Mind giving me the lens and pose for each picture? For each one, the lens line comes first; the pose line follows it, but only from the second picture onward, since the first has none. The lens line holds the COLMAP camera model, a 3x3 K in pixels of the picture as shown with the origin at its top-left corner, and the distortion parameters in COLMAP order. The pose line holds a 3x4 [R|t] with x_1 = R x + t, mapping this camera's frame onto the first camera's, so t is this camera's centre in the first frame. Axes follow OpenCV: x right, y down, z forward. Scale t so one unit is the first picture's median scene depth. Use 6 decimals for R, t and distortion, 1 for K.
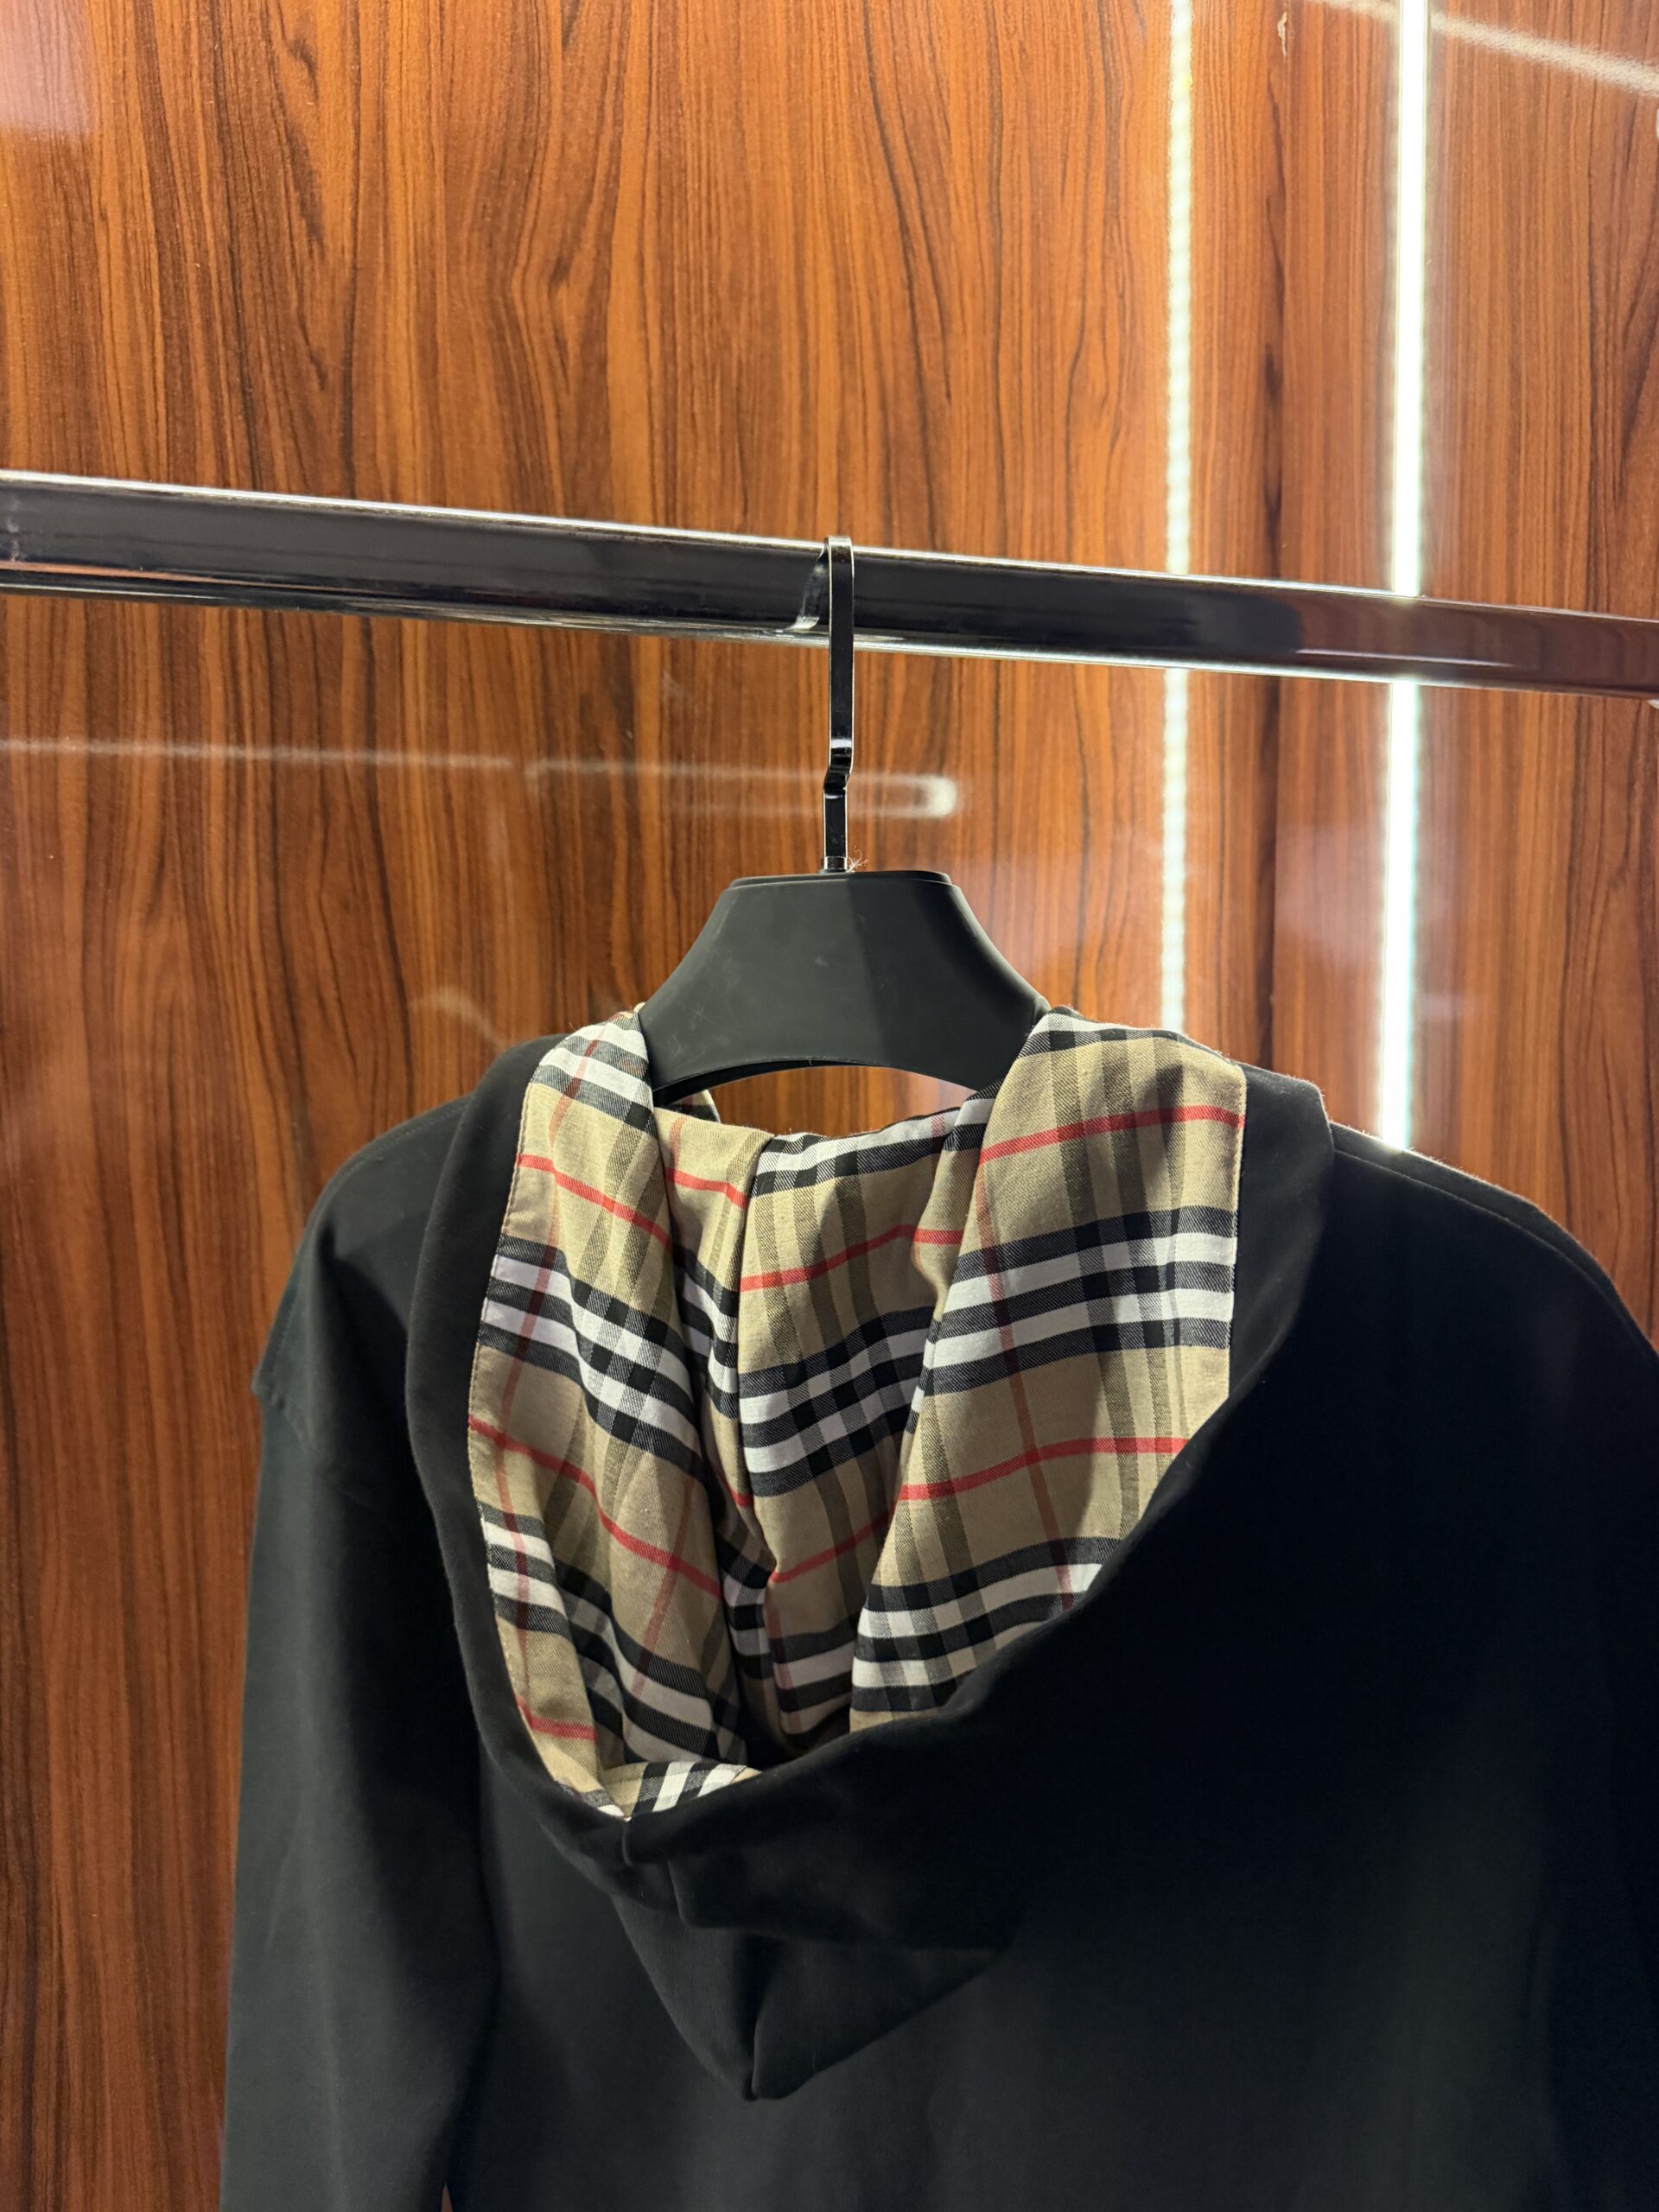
lens RADIAL K [[1601.3, 0, 837.1], [0, 1601.3, 1113.3], [0, 0, 1]] dist [-0.004611, -0.010929]
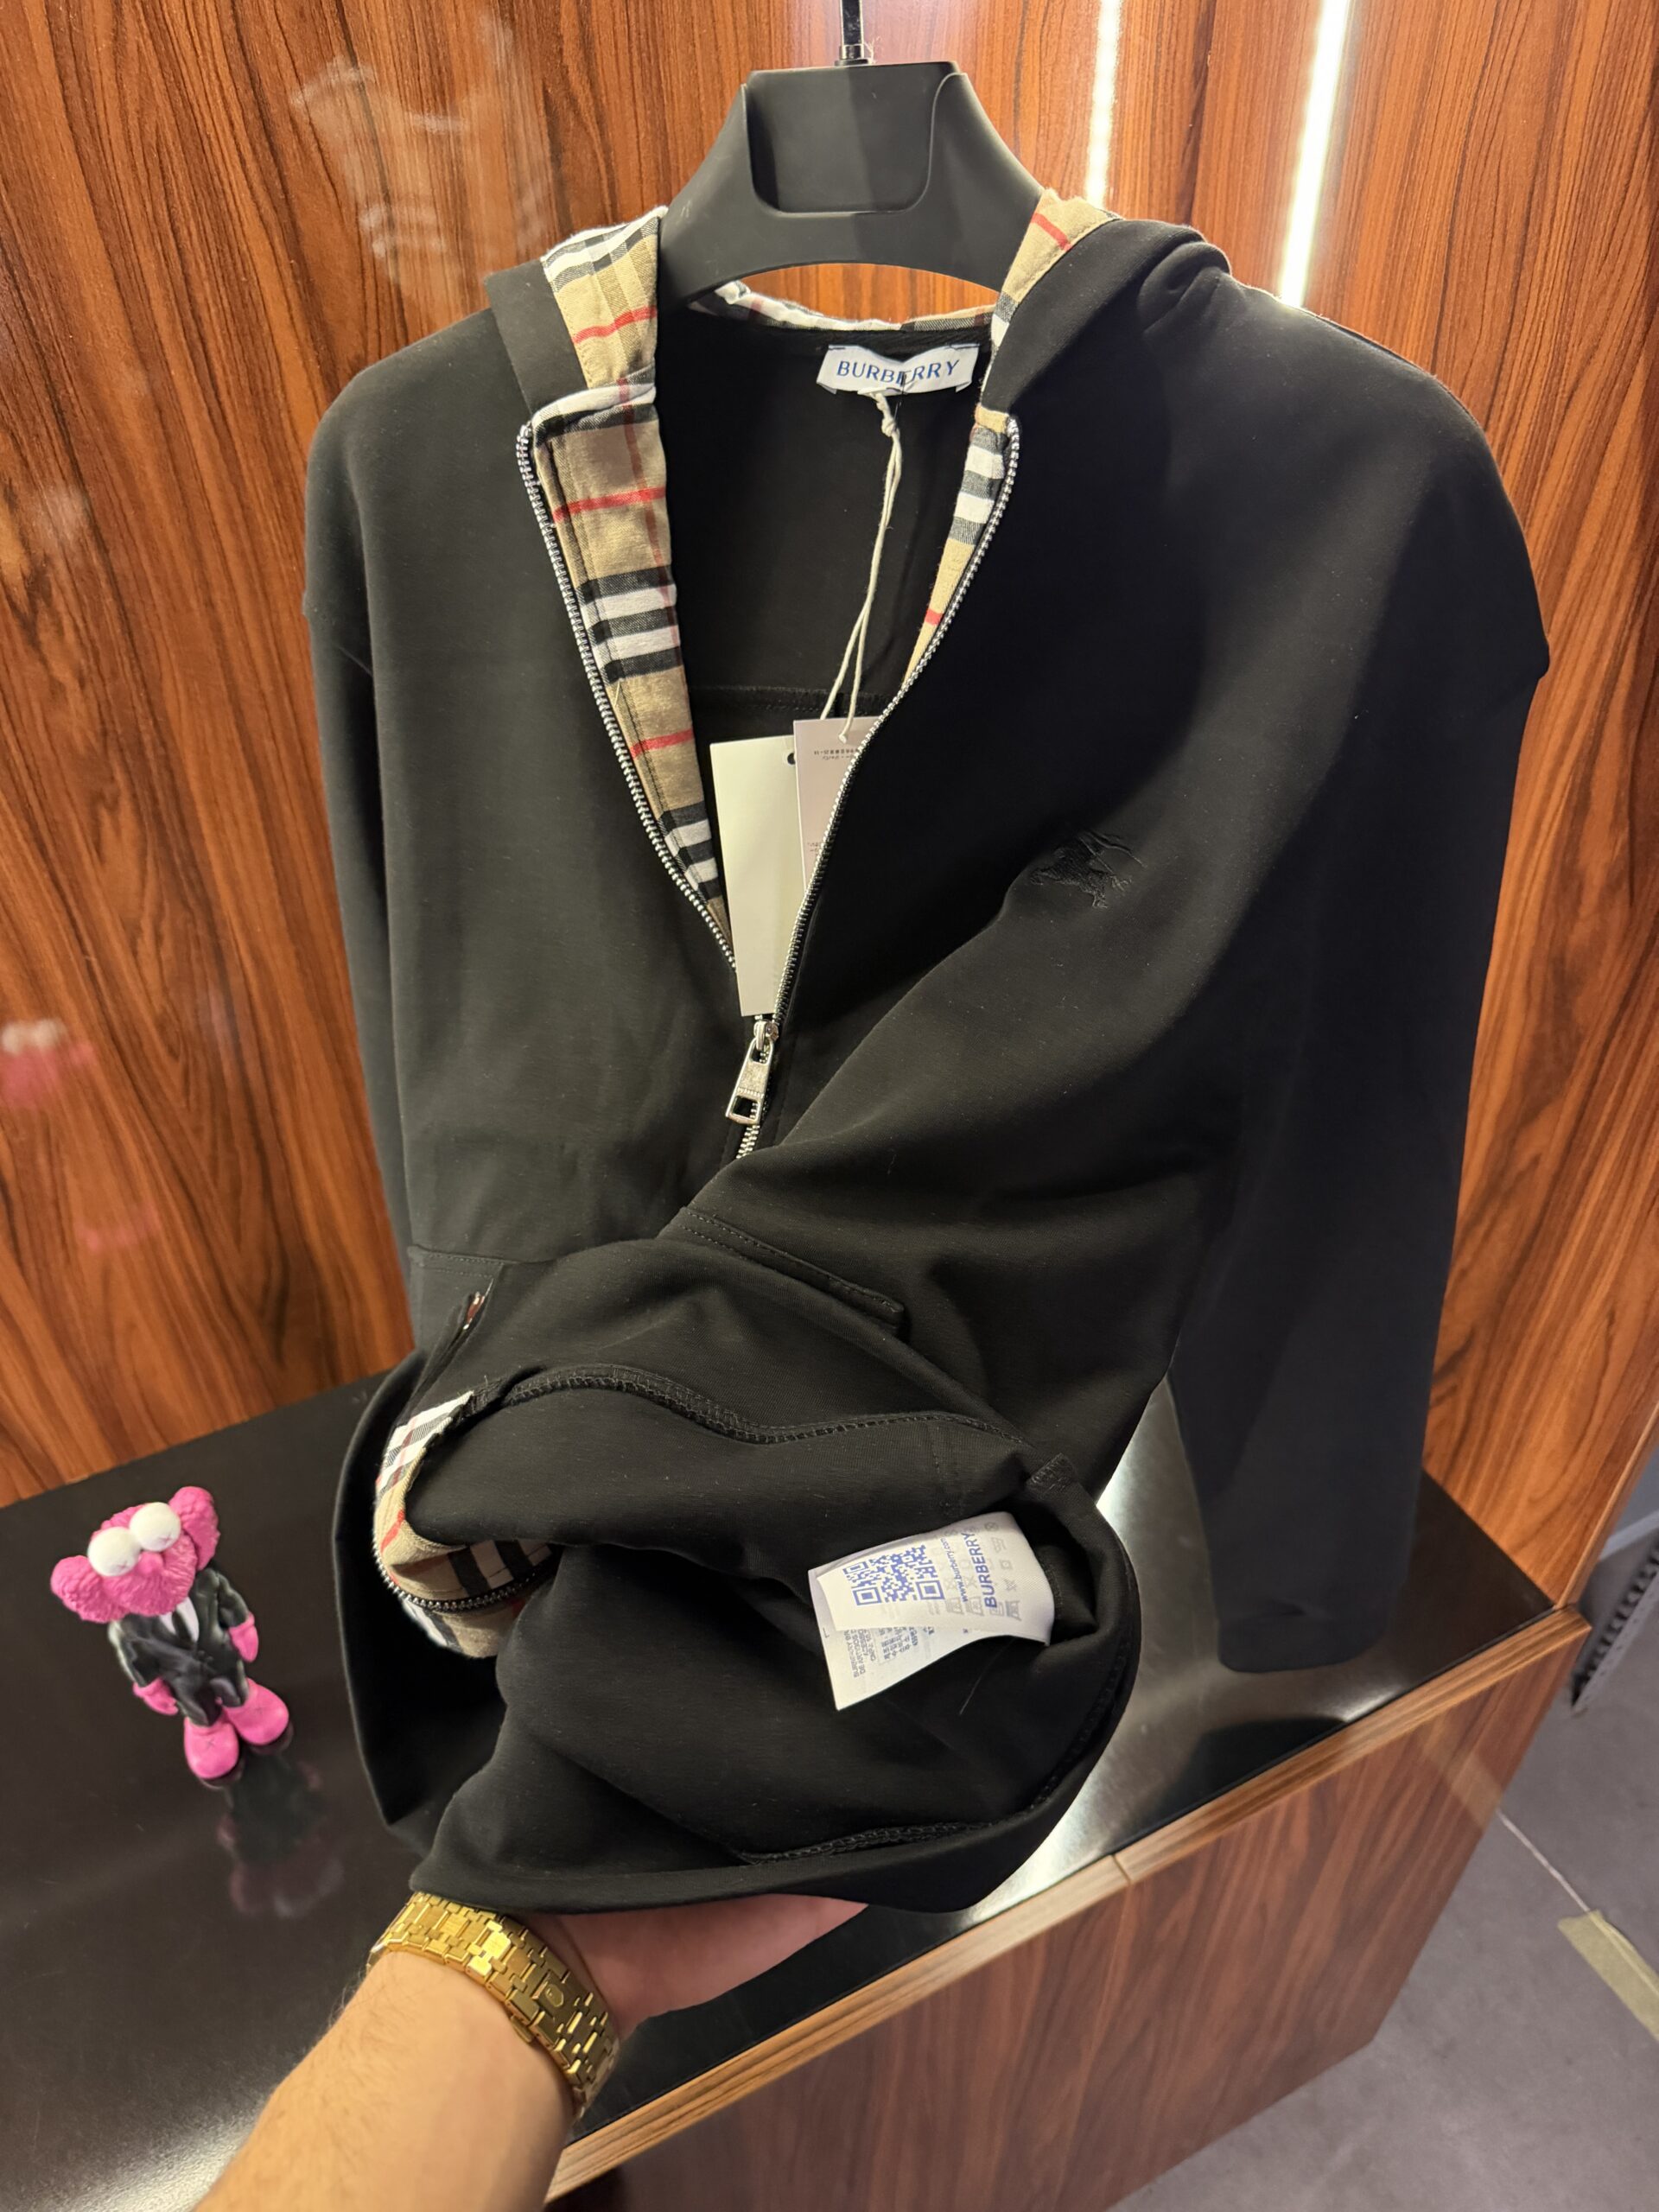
lens RADIAL K [[1607.8, 0, 824.9], [0, 1607.8, 1099.5], [0, 0, 1]] dist [-0.012700, -0.003365]
pose [[0.996346, -0.058221, 0.062485, -0.084692], [0.012250, 0.821491, 0.570089, -0.134998], [-0.084522, -0.567241, 0.819203, -0.213931]]
